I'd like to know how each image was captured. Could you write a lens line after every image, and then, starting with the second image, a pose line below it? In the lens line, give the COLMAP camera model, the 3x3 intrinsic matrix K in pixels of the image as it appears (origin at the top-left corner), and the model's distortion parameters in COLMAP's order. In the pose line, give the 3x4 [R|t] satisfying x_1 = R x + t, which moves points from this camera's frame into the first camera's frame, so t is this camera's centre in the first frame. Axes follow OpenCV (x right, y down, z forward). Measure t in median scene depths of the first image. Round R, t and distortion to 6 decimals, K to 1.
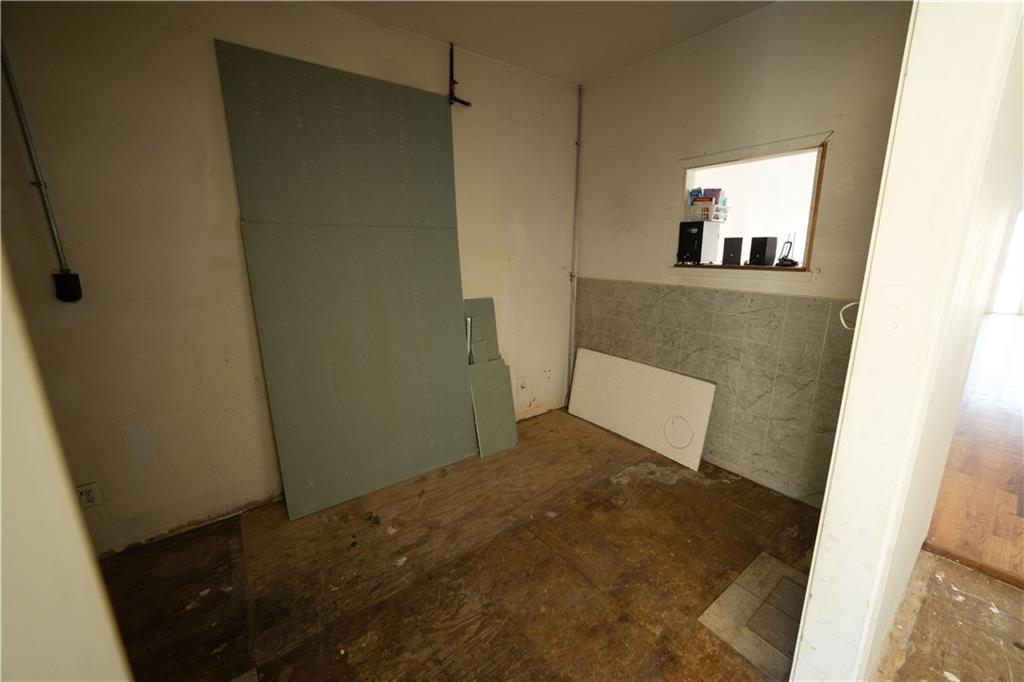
lens RADIAL K [[392.3, 0, 516.1], [0, 392.3, 334.1], [0, 0, 1]] dist [-0.027762, 0.011572]
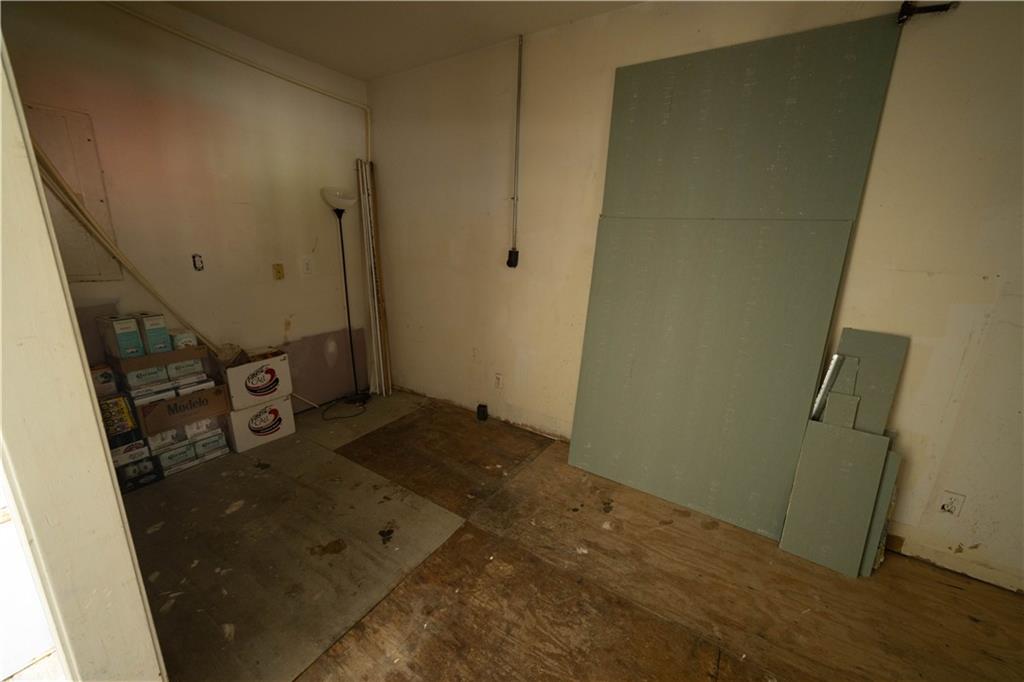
lens RADIAL K [[392.3, 0, 516.1], [0, 392.3, 334.1], [0, 0, 1]] dist [-0.027762, 0.011572]
pose [[0.343479, 0.245521, -0.906500, 0.415509], [-0.238706, 0.956348, 0.168575, -0.083217], [0.908318, 0.158485, 0.387093, 0.351447]]
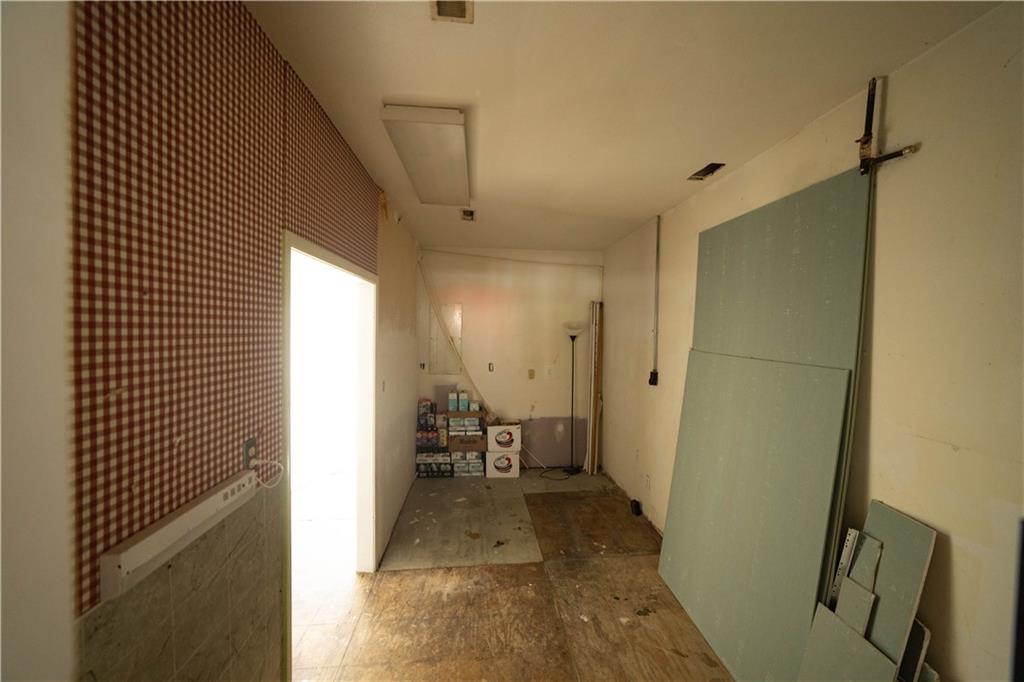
lens RADIAL K [[388.6, 0, 518.3], [0, 388.6, 336.2], [0, 0, 1]] dist [-0.013991, 0.000116]
pose [[-0.517403, 0.021665, -0.855468, 0.838105], [-0.195136, 0.970355, 0.142597, -0.423632], [0.833196, 0.240713, -0.497836, 1.189243]]
